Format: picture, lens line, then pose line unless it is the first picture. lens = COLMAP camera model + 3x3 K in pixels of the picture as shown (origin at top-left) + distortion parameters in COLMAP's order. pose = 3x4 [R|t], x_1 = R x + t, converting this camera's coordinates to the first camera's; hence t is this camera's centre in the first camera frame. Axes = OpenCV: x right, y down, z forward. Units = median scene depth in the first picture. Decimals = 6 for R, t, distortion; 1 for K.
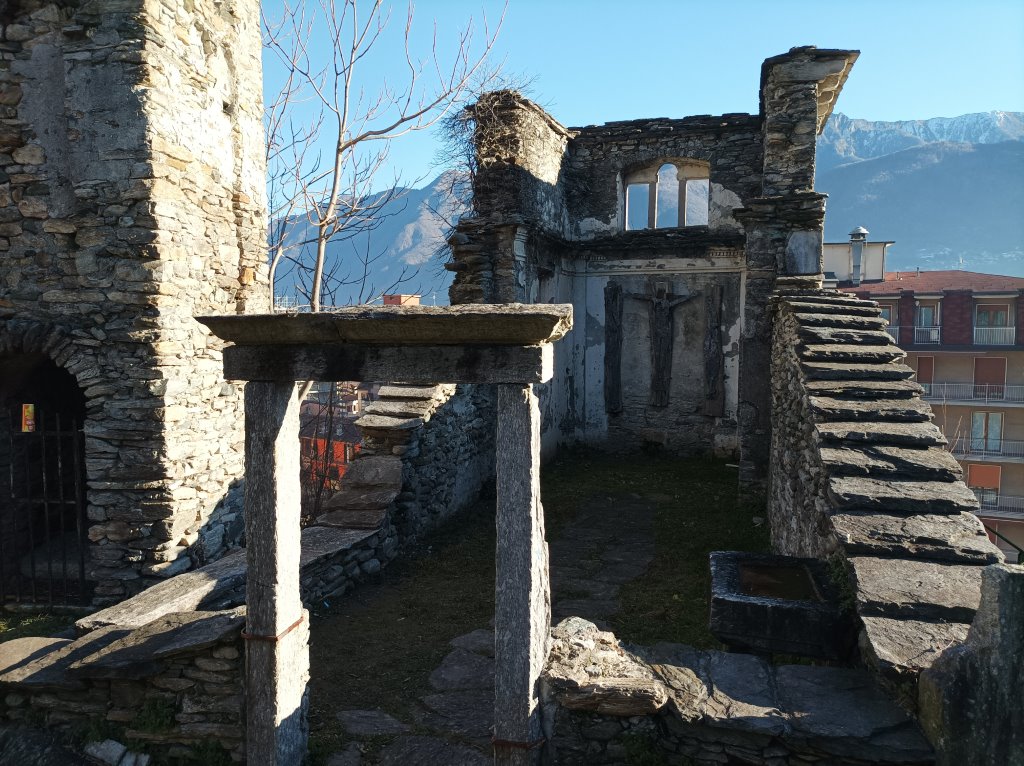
lens RADIAL K [[766.3, 0, 510.5], [0, 766.3, 384.0], [0, 0, 1]] dist [0.043238, -0.027428]
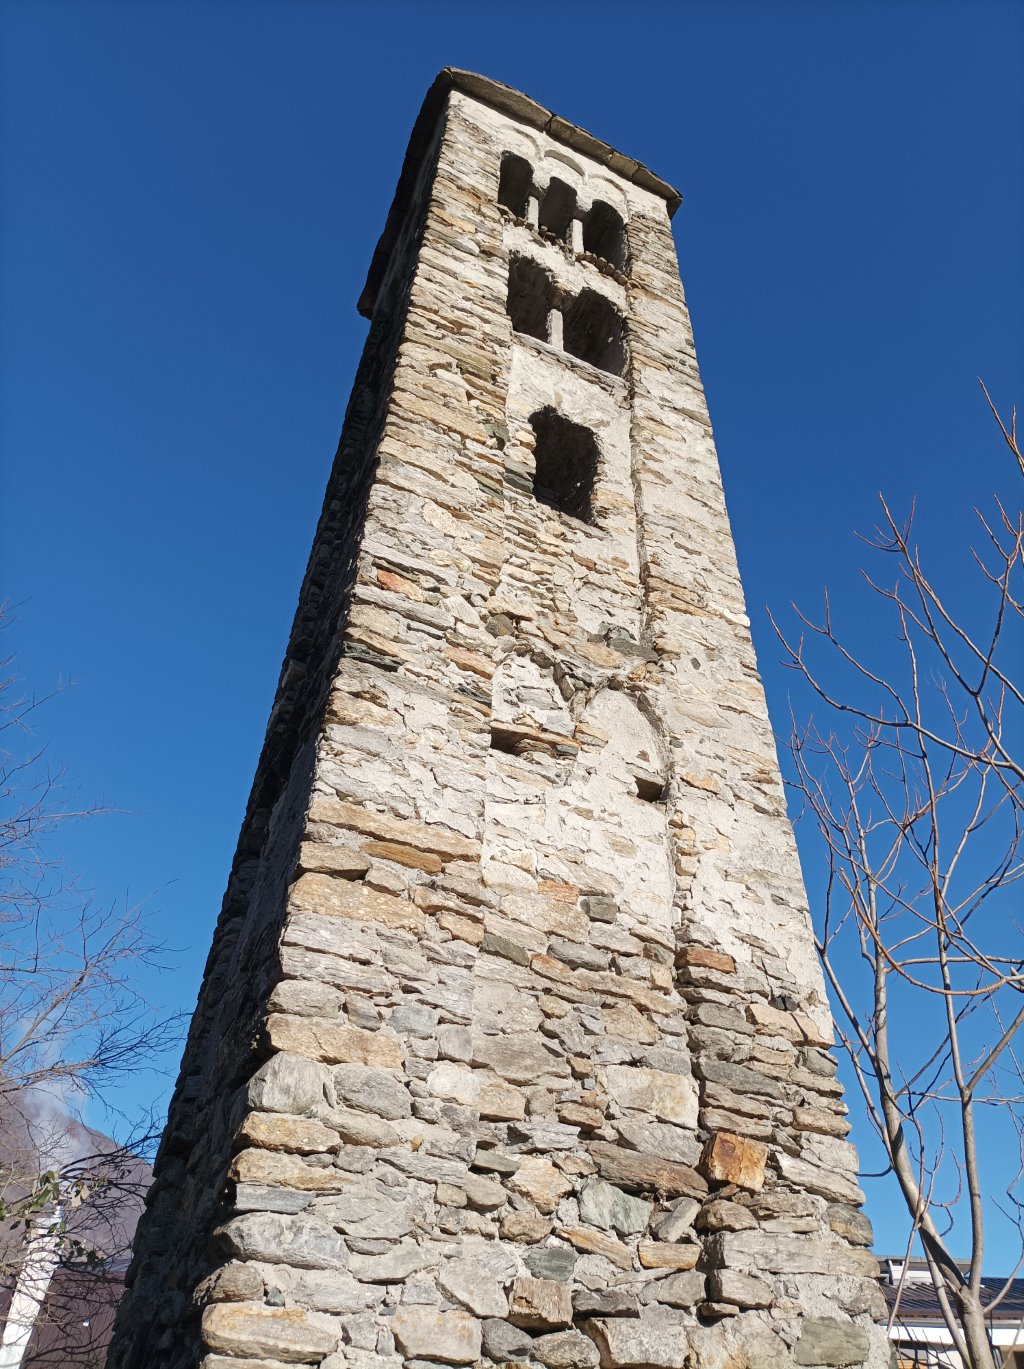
lens RADIAL K [[1016.8, 0, 512.0], [0, 1016.8, 684.5], [0, 0, 1]] dist [0.030218, -0.008913]
pose [[0.504197, -0.576418, -0.643061, 0.021162], [-0.095618, 0.702798, -0.704934, 0.032842], [0.858279, 0.416914, 0.299233, 0.498972]]
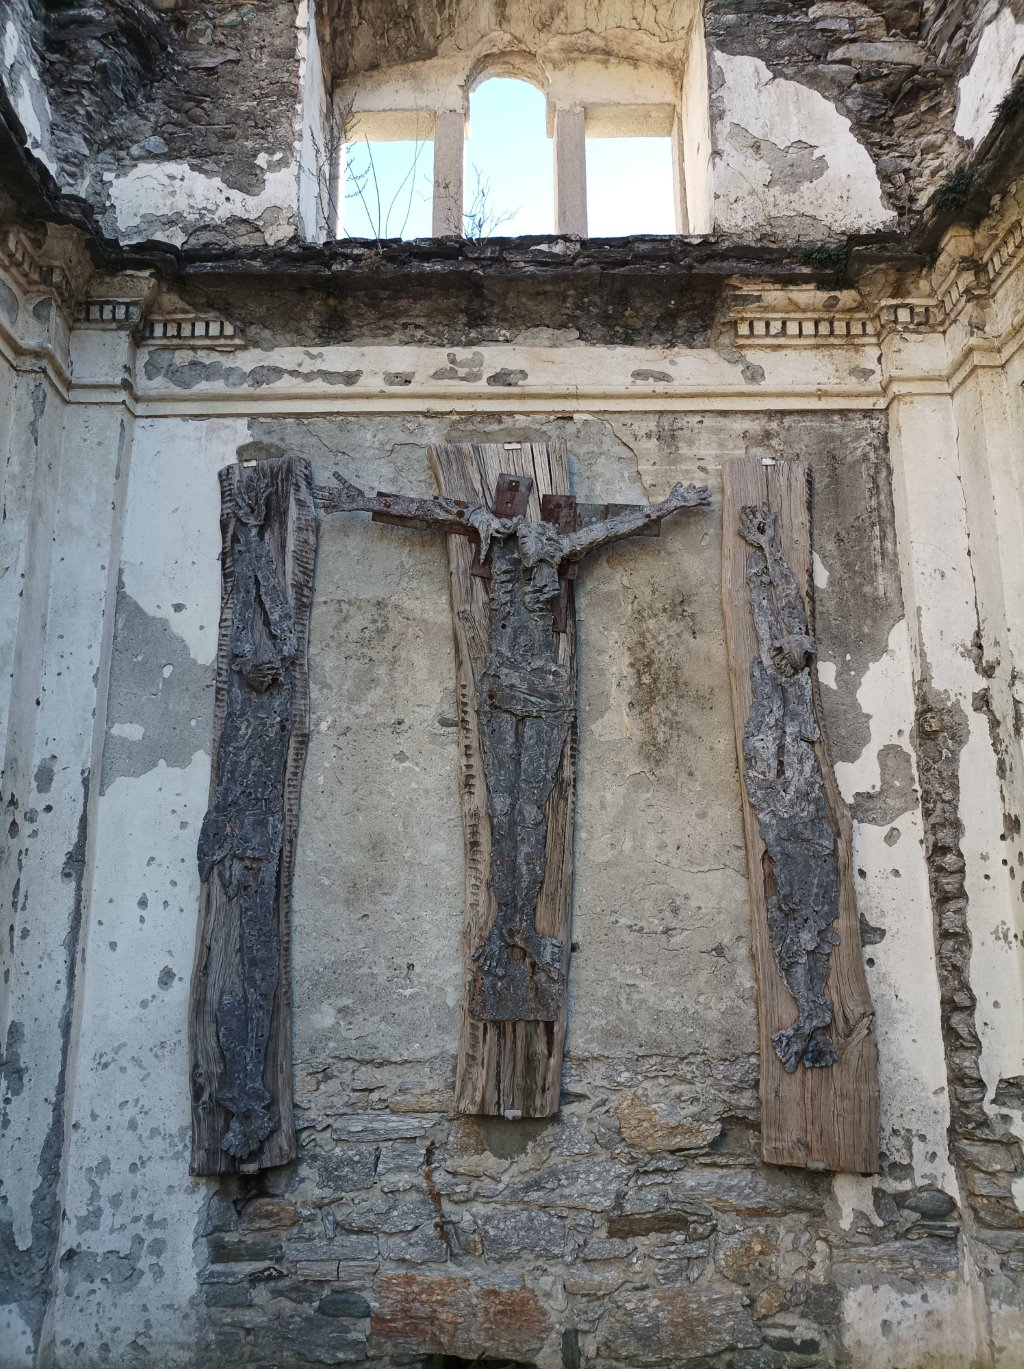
lens RADIAL K [[1024.5, 0, 508.4], [0, 1024.5, 679.0], [0, 0, 1]] dist [0.043238, -0.027428]
pose [[0.946385, 0.066483, 0.316125, 0.165151], [0.029553, 0.956671, -0.289667, 0.002526], [-0.321686, 0.283479, 0.903414, 1.112576]]
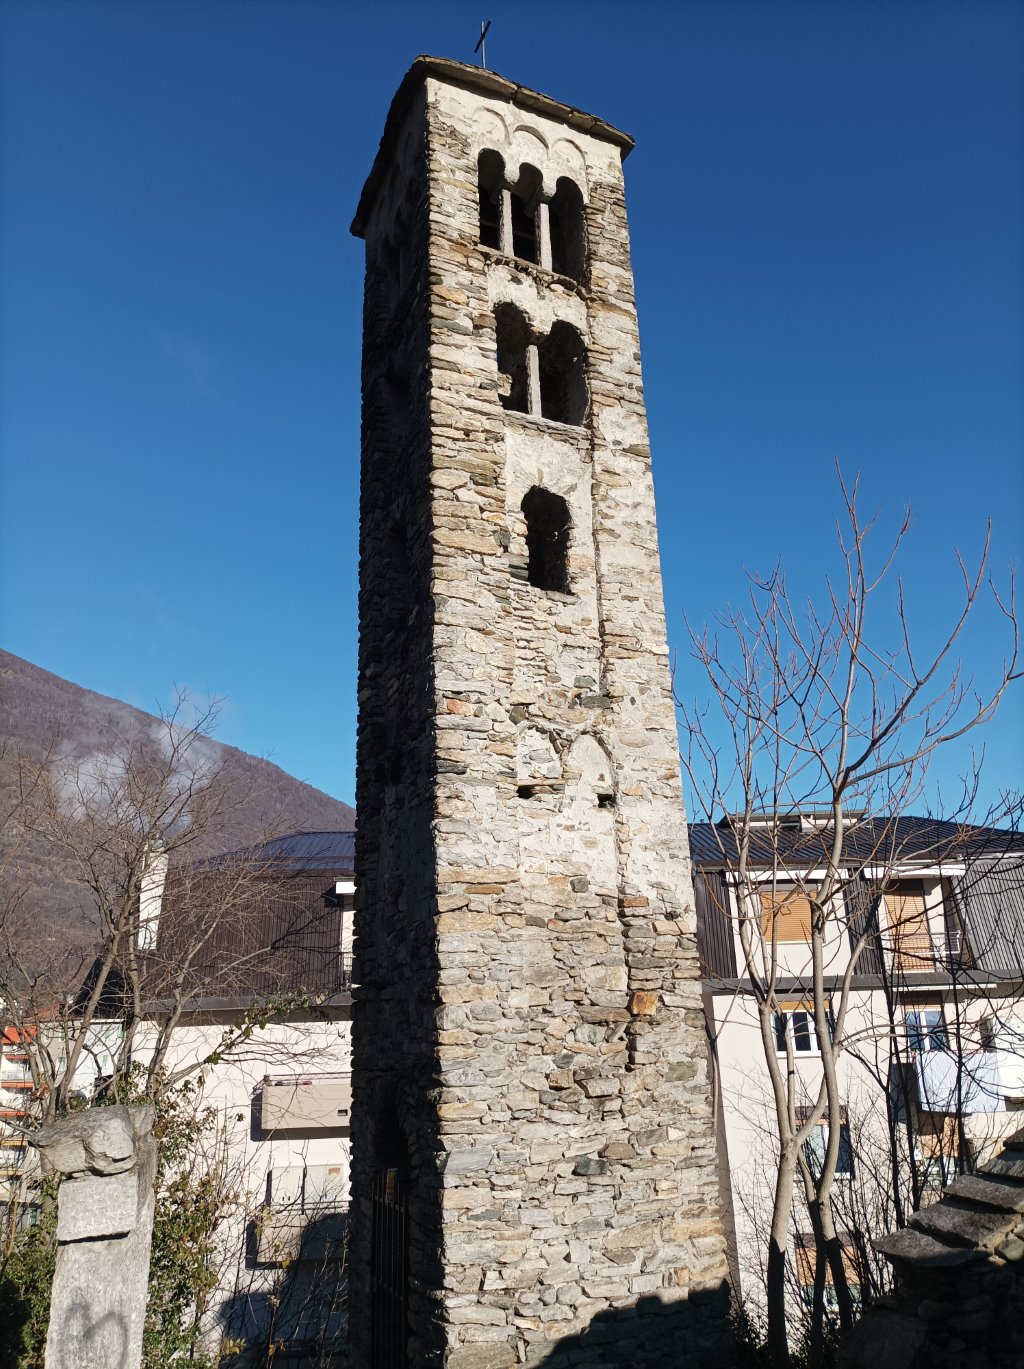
lens RADIAL K [[1009.4, 0, 512.0], [0, 1009.4, 684.5], [0, 0, 1]] dist [0.061216, -0.069677]
pose [[0.505452, -0.291483, -0.812130, 0.371380], [-0.033955, 0.933765, -0.356272, -0.051250], [0.862186, 0.207654, 0.462076, 0.255411]]
